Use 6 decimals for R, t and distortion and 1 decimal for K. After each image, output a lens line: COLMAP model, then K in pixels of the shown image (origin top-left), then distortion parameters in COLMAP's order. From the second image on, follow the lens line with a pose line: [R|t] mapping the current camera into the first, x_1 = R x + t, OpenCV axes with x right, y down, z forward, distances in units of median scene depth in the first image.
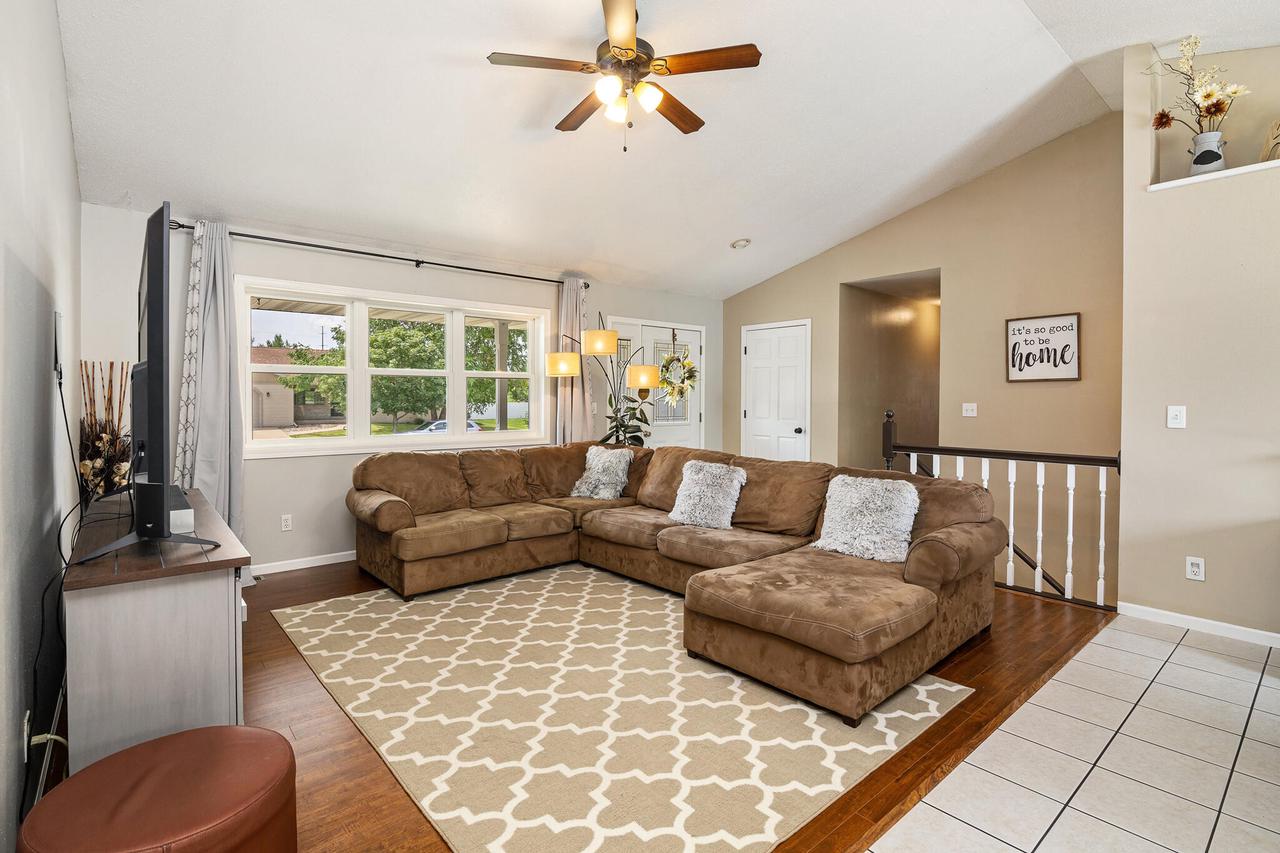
lens RADIAL K [[610.3, 0, 635.0], [0, 610.3, 405.9], [0, 0, 1]] dist [-0.013827, 0.000333]
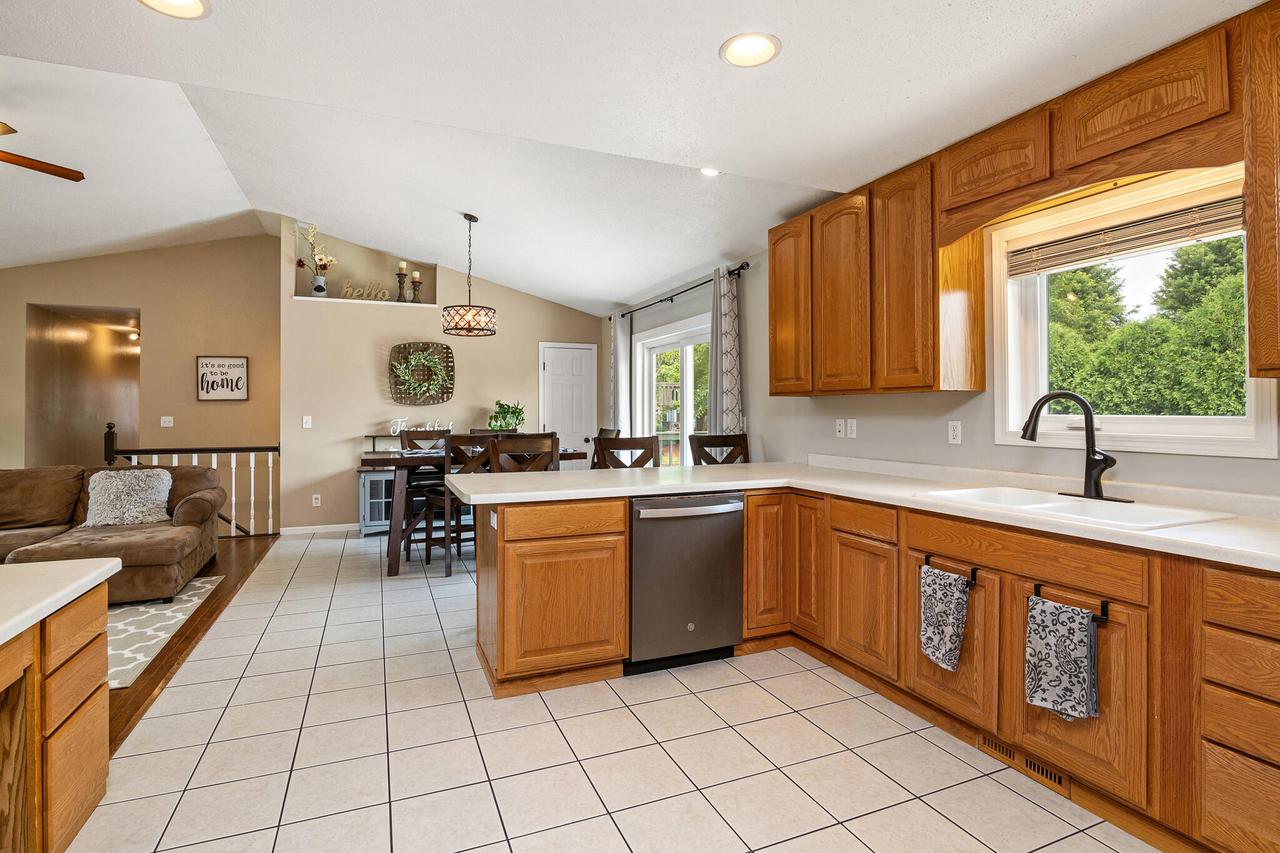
lens RADIAL K [[610.3, 0, 635.0], [0, 610.3, 405.9], [0, 0, 1]] dist [-0.013827, 0.000333]
pose [[0.295118, 0.002772, 0.955457, -0.561489], [0.016894, 0.999824, -0.008119, 0.000597], [-0.955311, 0.018538, 0.295019, -0.492329]]
